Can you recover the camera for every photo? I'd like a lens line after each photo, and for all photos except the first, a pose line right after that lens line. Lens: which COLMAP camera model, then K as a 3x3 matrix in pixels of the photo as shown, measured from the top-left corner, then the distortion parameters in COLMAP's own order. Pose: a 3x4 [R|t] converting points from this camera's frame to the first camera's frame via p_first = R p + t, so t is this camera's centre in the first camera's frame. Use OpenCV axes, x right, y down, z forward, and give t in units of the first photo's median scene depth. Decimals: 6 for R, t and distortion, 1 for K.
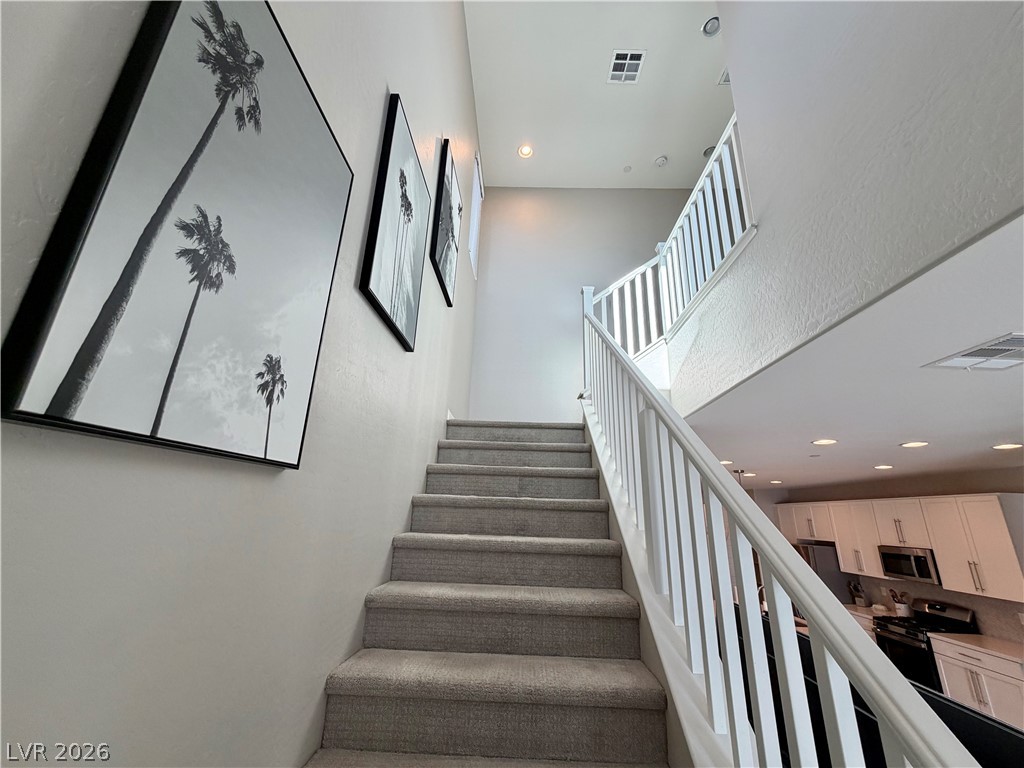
lens RADIAL K [[410.2, 0, 512.0], [0, 410.2, 384.0], [0, 0, 1]] dist [0.001671, 0.000184]
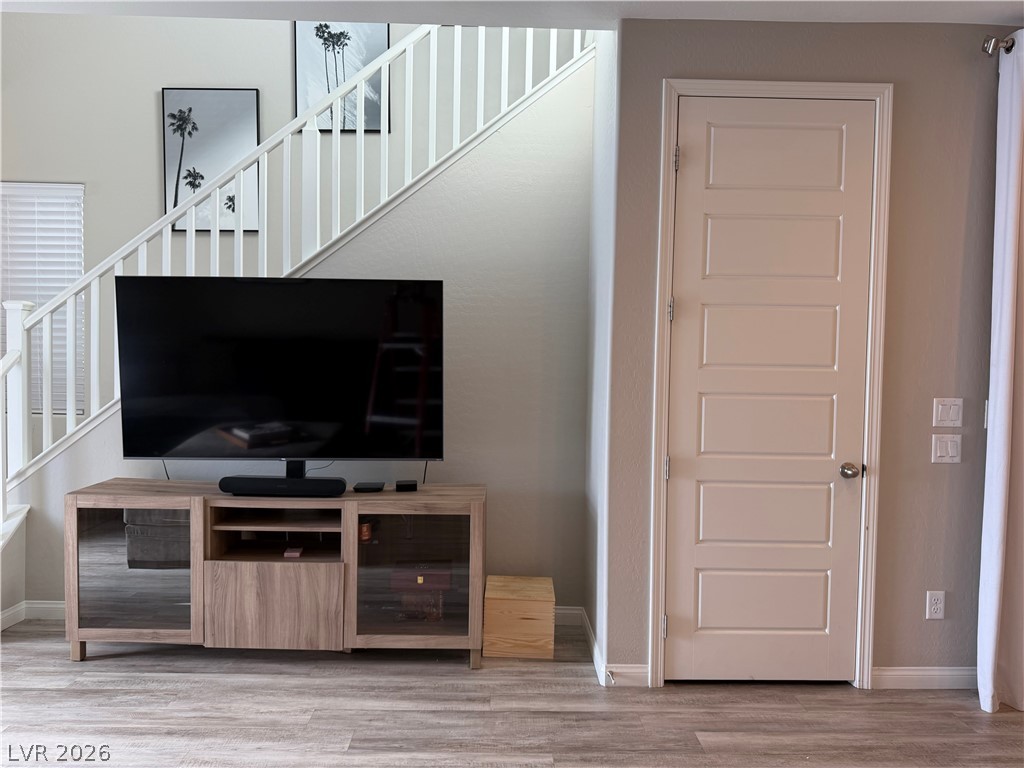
lens RADIAL K [[726.9, 0, 512.0], [0, 726.9, 384.0], [0, 0, 1]] dist [-0.008543, 0.000356]
pose [[0.041354, 0.005538, -0.999129, 0.875807], [0.288973, 0.957182, 0.017266, 0.320150], [0.956444, -0.289435, 0.037983, 0.439288]]
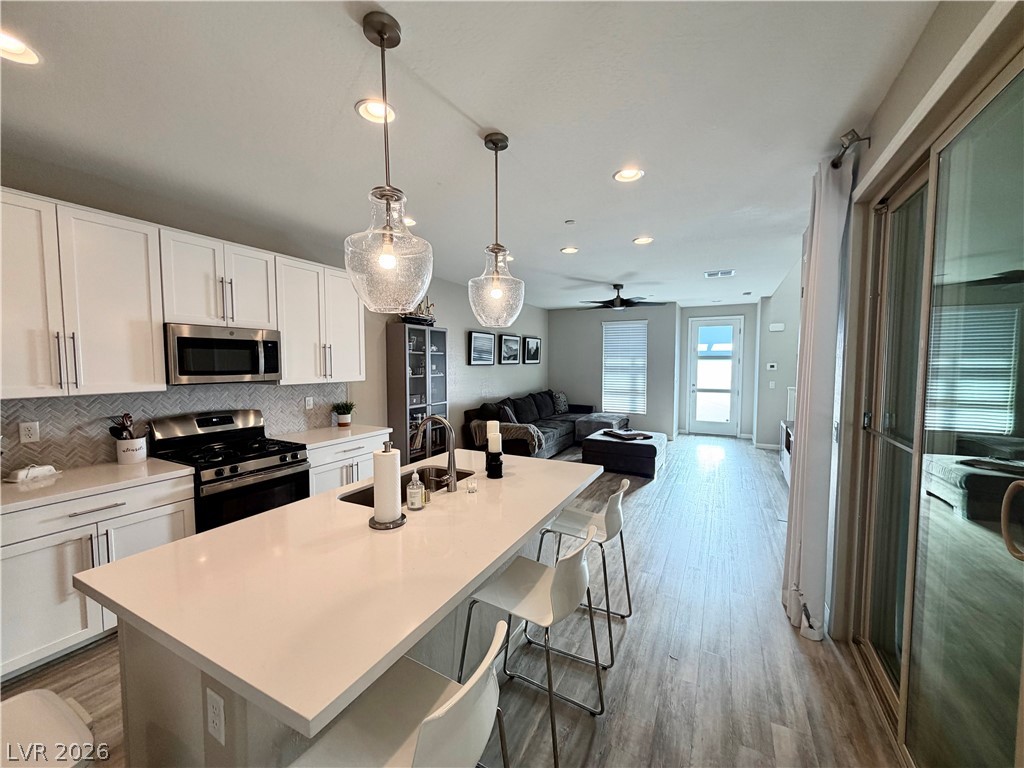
lens RADIAL K [[407.6, 0, 509.1], [0, 407.6, 382.6], [0, 0, 1]] dist [0.000569, -0.000363]
pose [[-0.897182, -0.054715, 0.438259, 0.418065], [-0.162989, 0.963273, -0.213402, 0.591020], [-0.410486, -0.262892, -0.873149, 1.471958]]
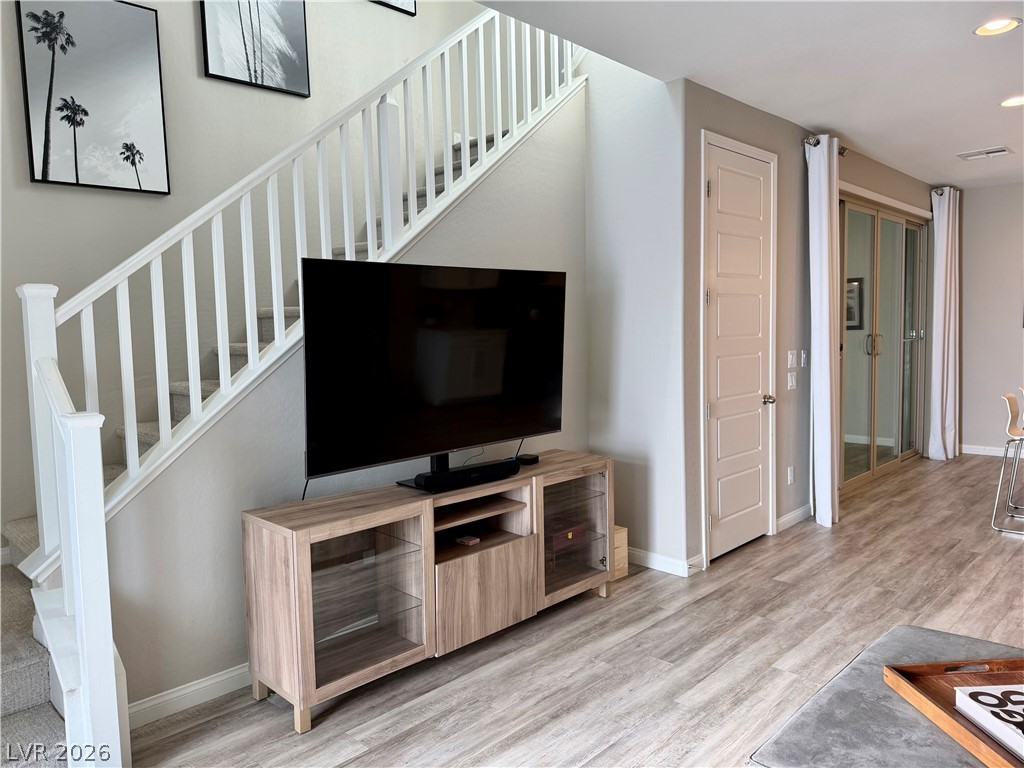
lens RADIAL K [[724.6, 0, 514.0], [0, 724.6, 380.3], [0, 0, 1]] dist [0.002336, -0.006891]
pose [[0.730453, 0.002581, -0.682958, 0.684673], [0.250847, 0.929085, 0.271802, 0.110148], [0.635228, -0.369857, 0.678006, -0.152009]]
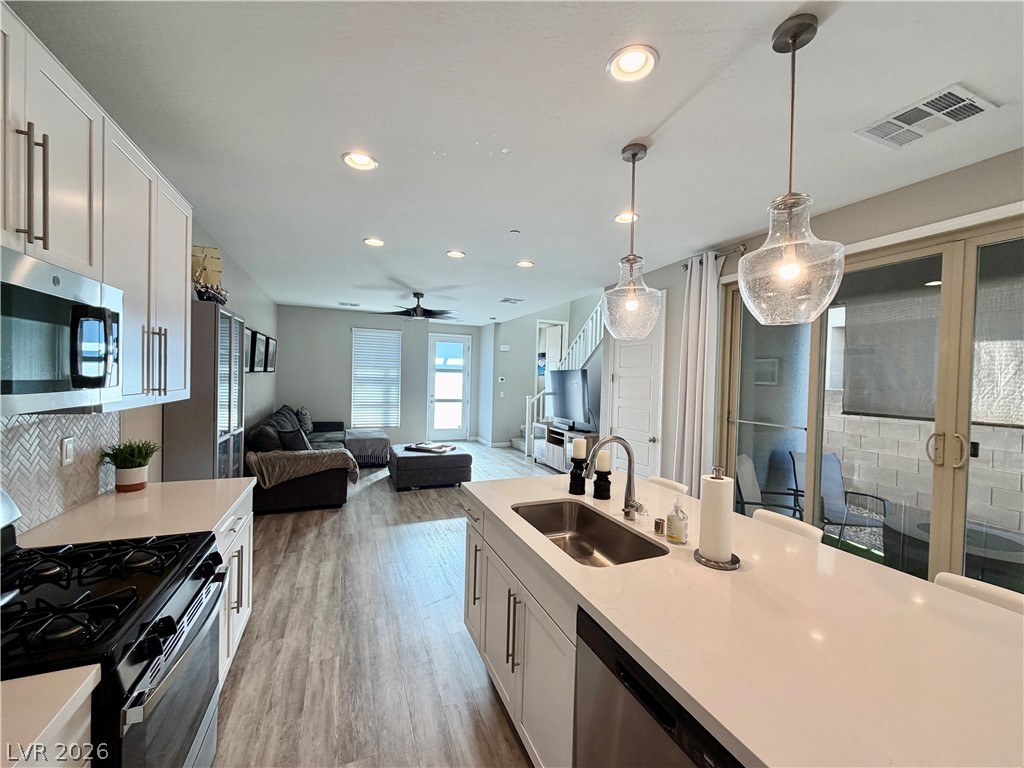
lens RADIAL K [[410.2, 0, 512.0], [0, 410.2, 384.0], [0, 0, 1]] dist [0.001671, 0.000184]
pose [[-0.914670, -0.048154, -0.401322, 0.920450], [0.071381, 0.958030, -0.277640, 0.595153], [0.397848, -0.282595, -0.872844, 1.415885]]
